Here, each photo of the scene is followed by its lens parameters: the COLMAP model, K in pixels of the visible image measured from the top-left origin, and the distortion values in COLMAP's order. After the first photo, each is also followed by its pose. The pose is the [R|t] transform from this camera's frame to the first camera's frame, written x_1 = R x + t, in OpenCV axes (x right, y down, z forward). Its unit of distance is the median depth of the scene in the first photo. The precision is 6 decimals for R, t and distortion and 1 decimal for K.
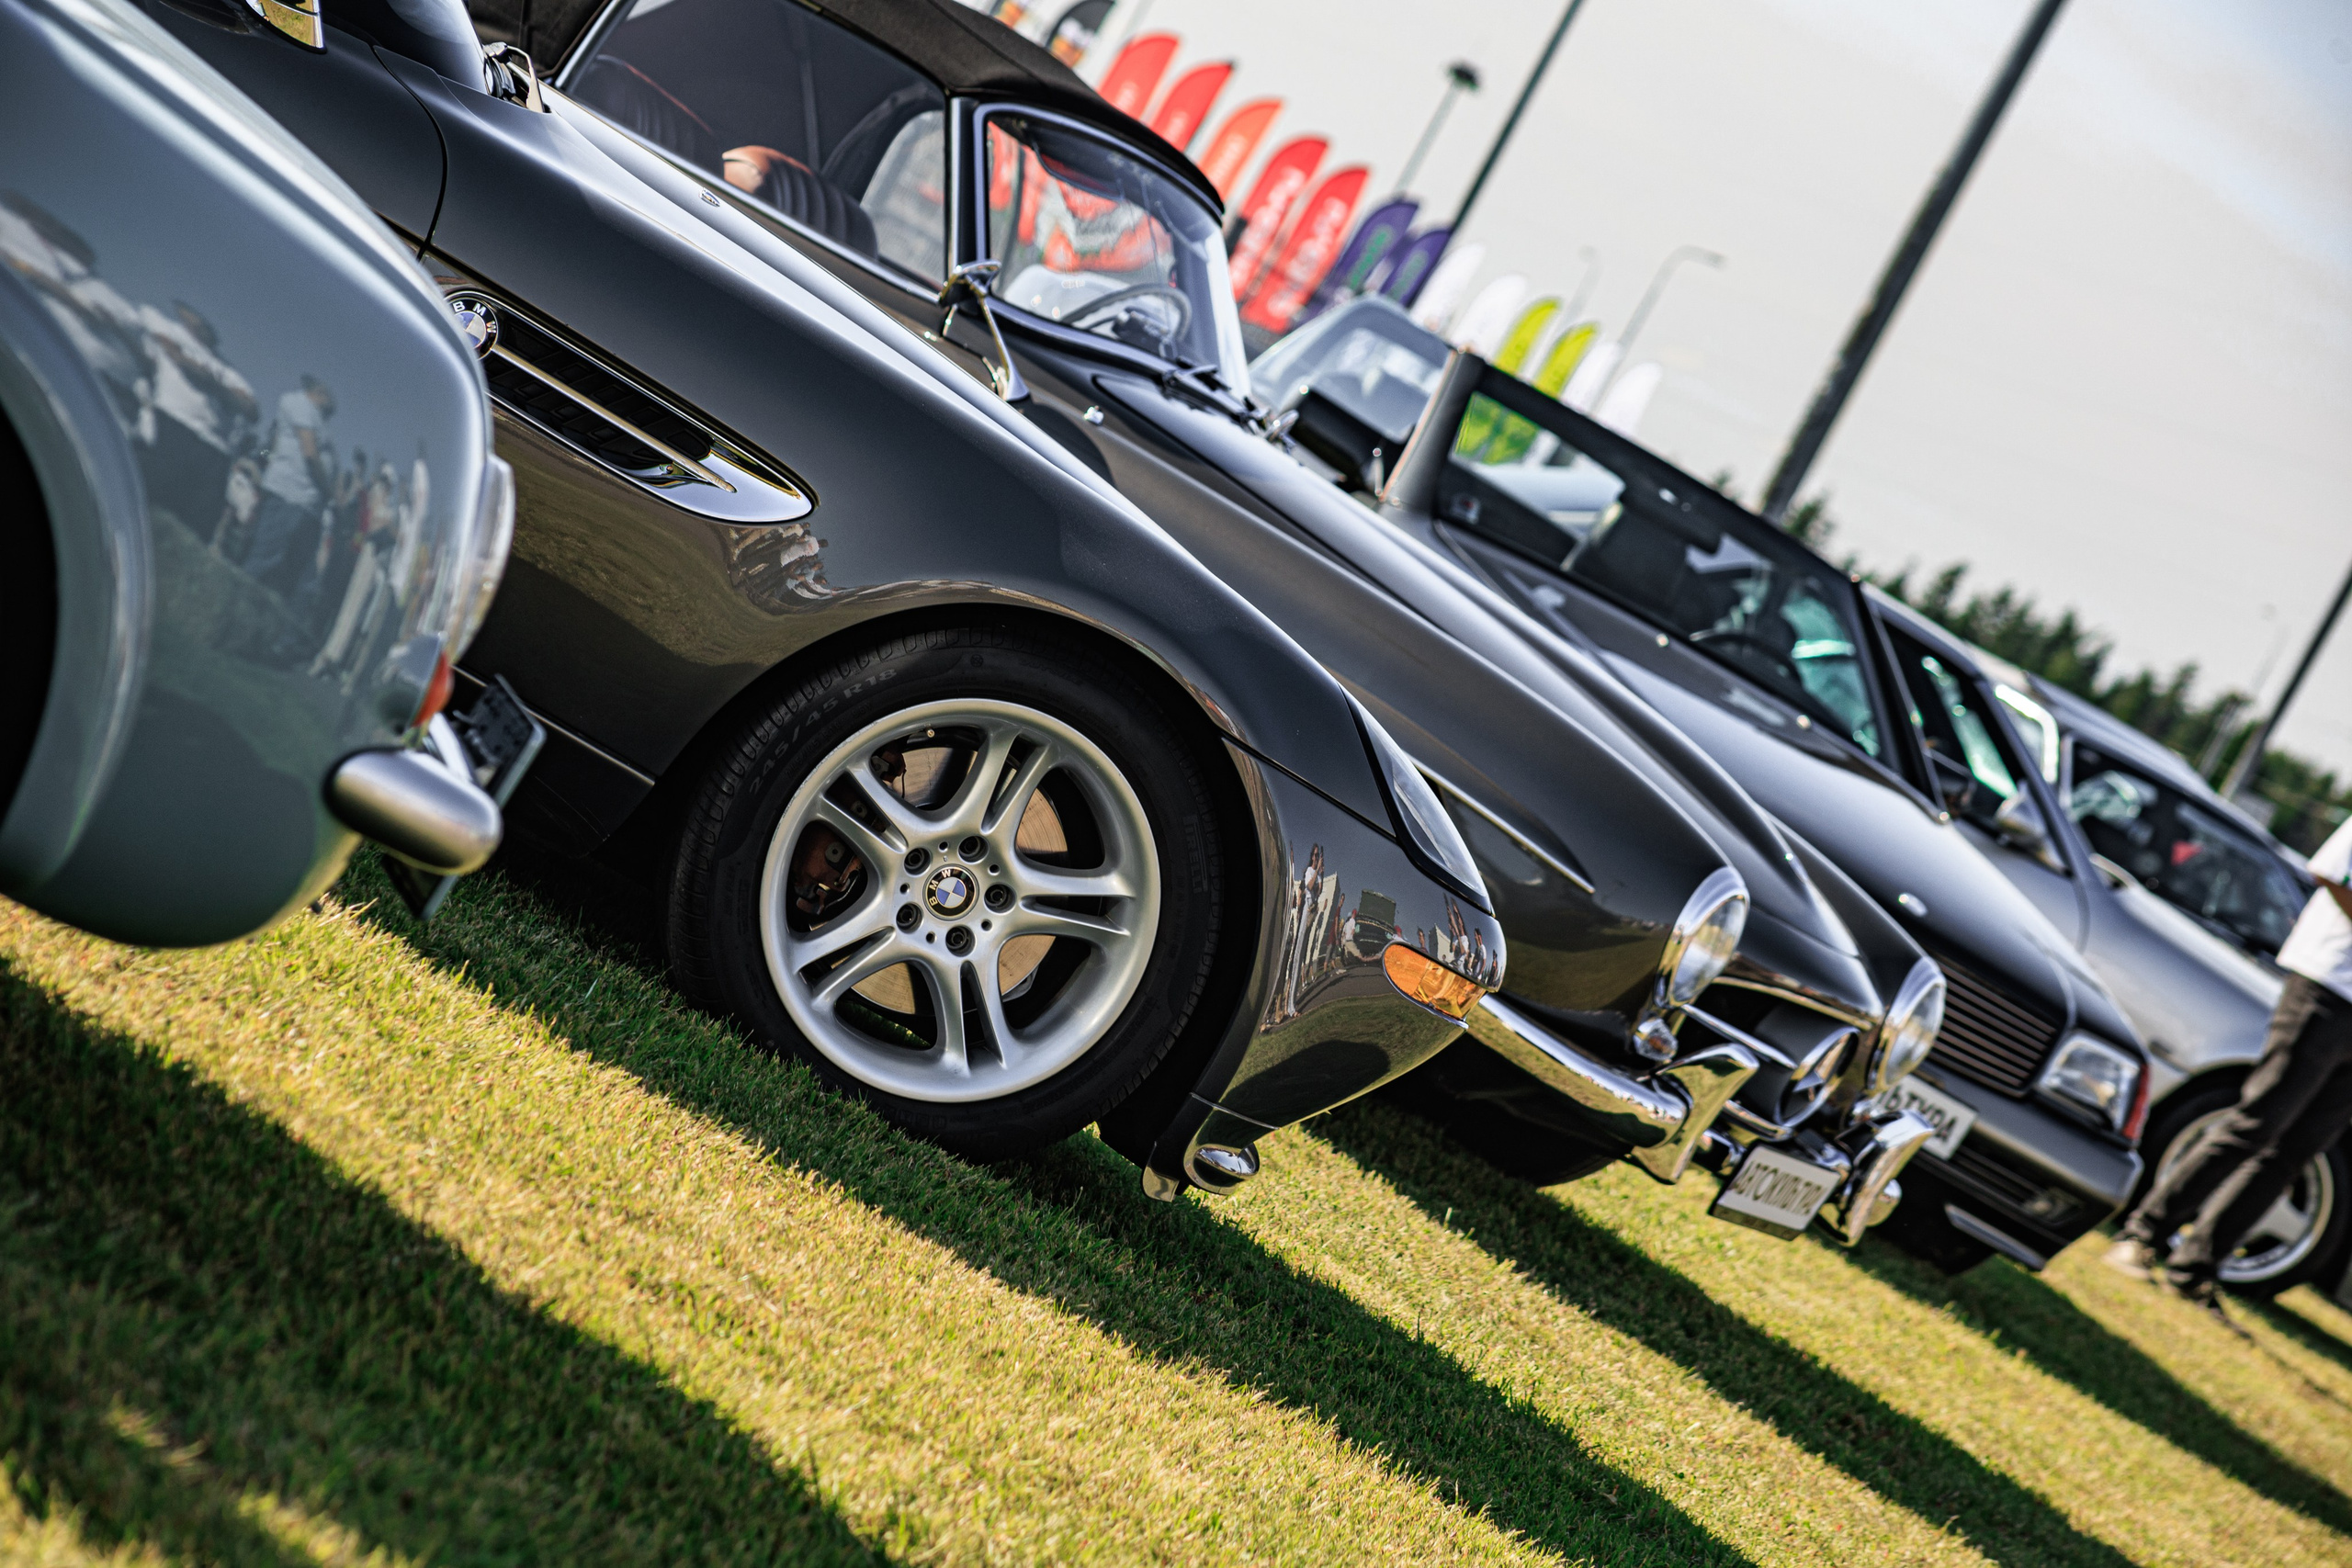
lens RADIAL K [[10490.0, 0, 1175.8], [0, 10490.0, 793.9], [0, 0, 1]] dist [1.555360, 0.000000]
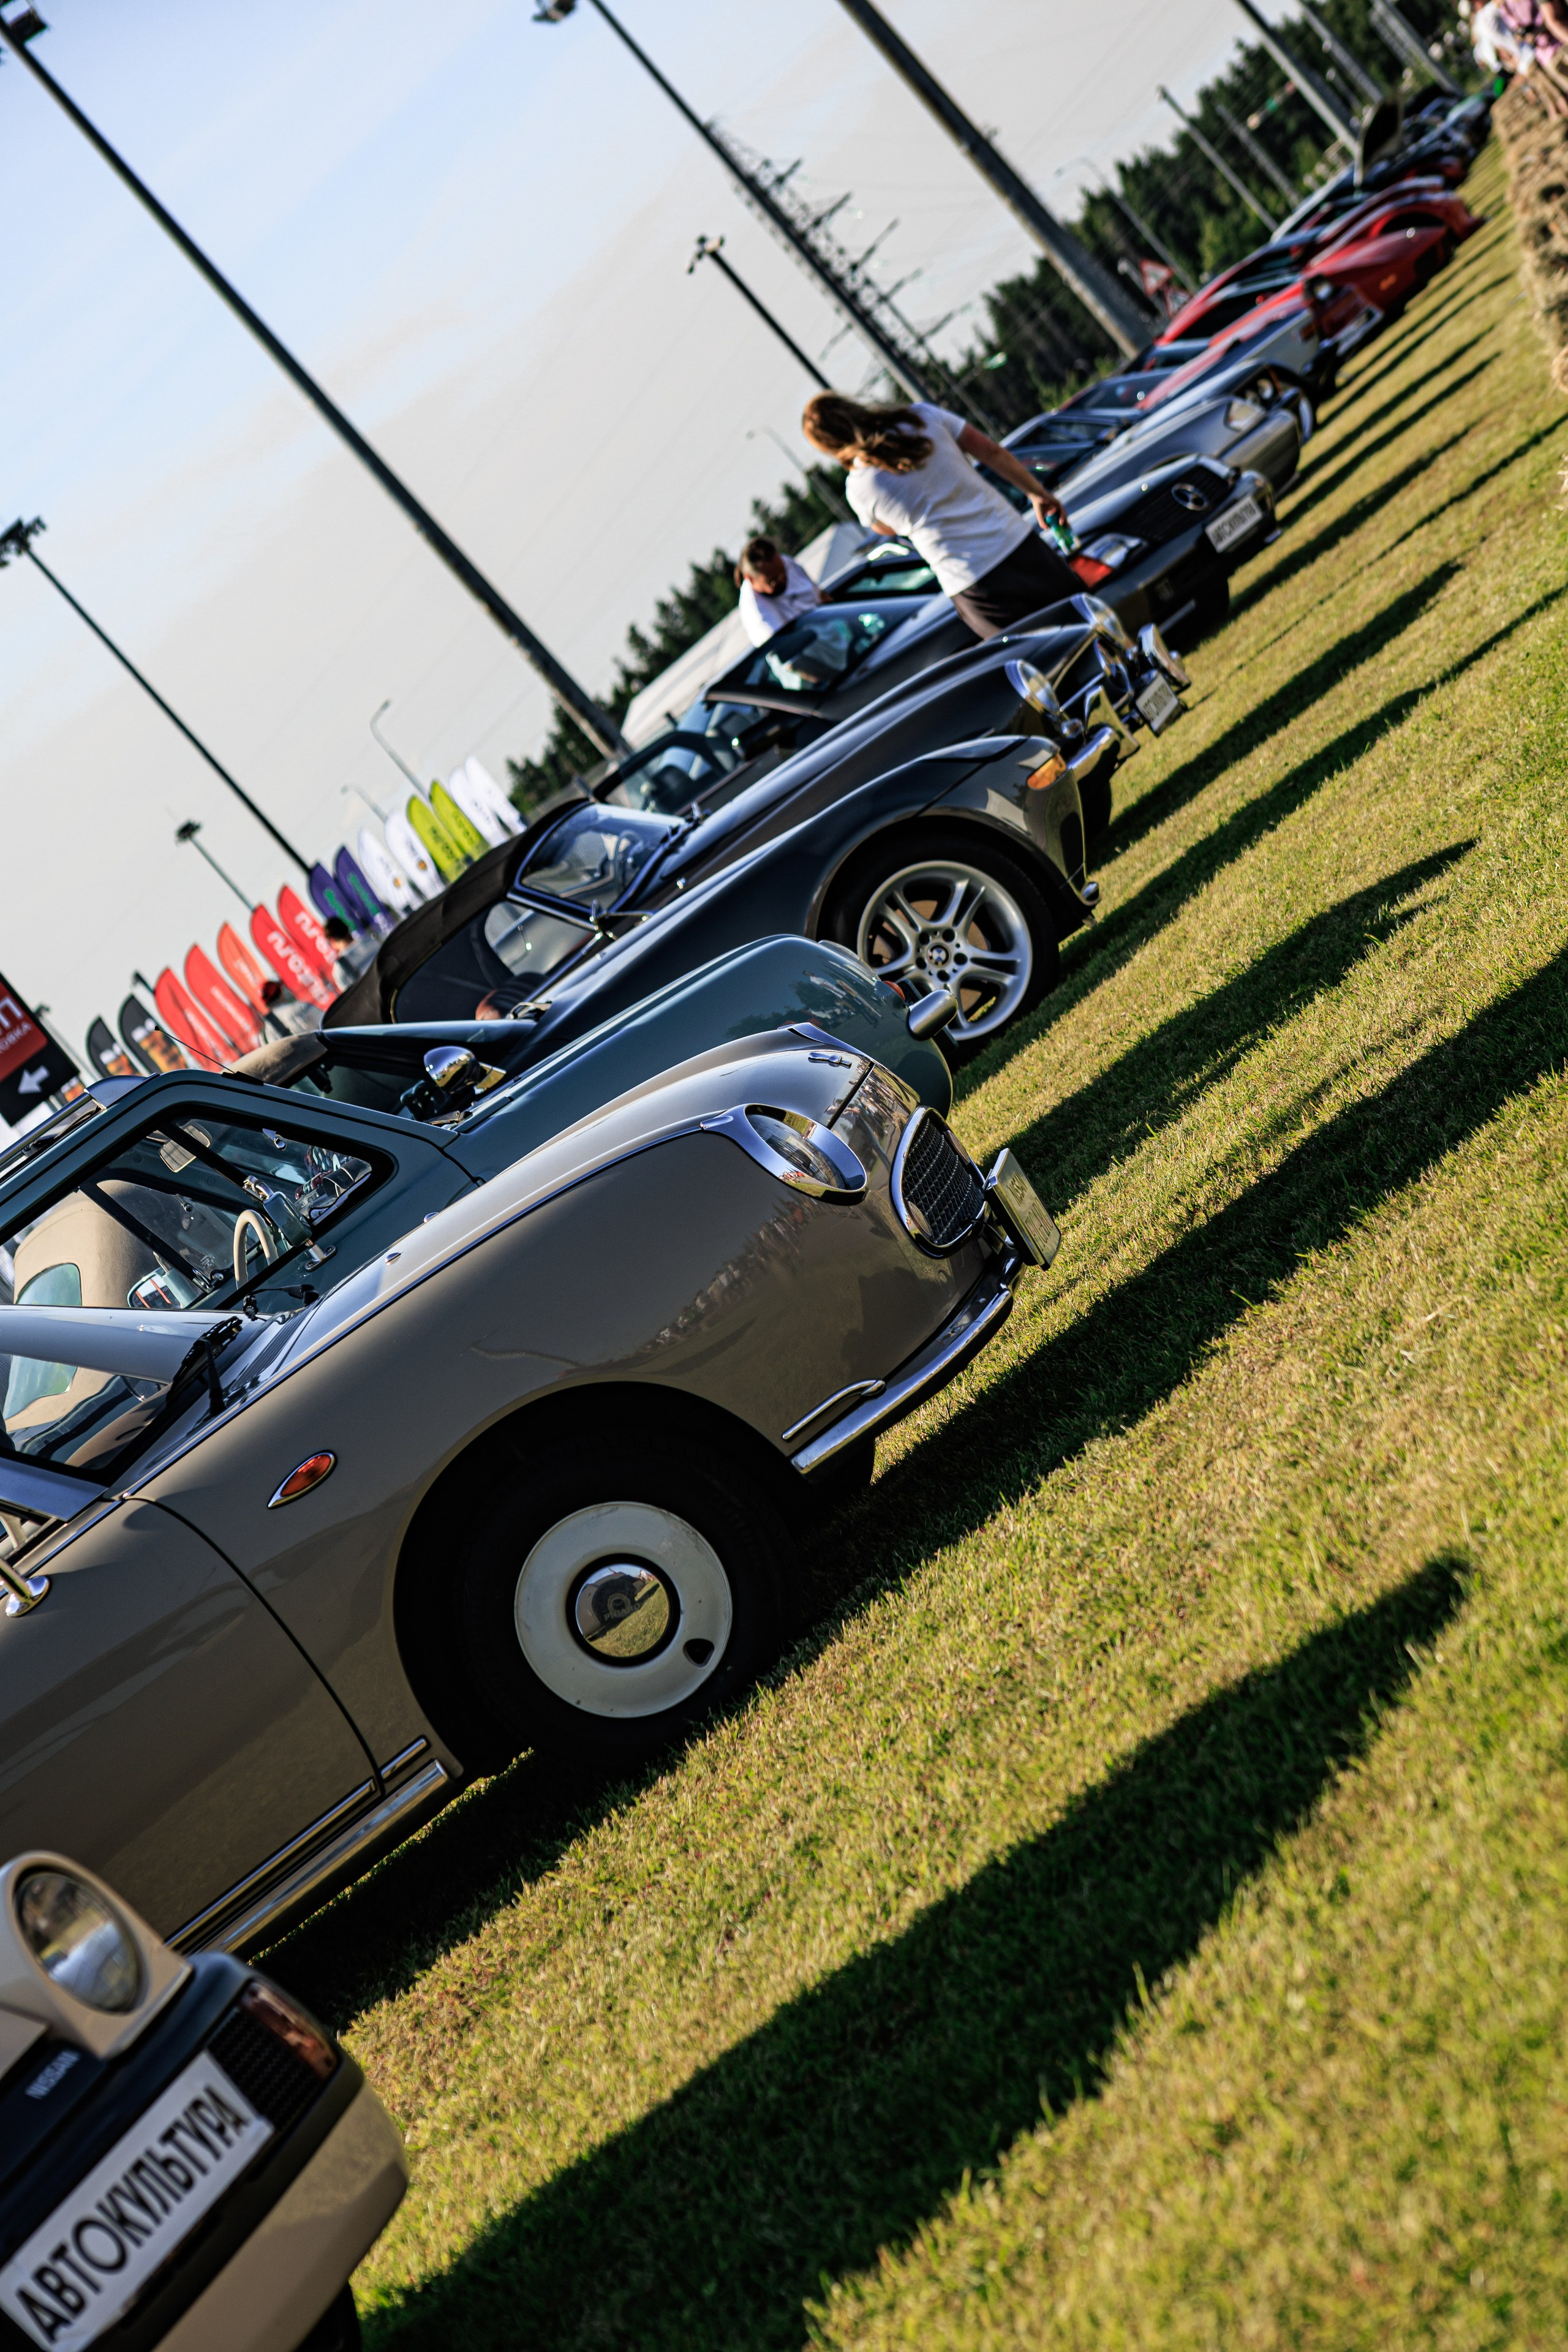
lens RADIAL K [[8134.7, 0, 781.9], [0, 8134.7, 1176.4], [0, 0, 1]] dist [0.327725, 0.000000]
pose [[0.351197, -0.936030, 0.022558, -0.091235], [0.935788, 0.351700, 0.024640, -0.037682], [-0.030998, 0.012456, 0.999442, -0.573608]]
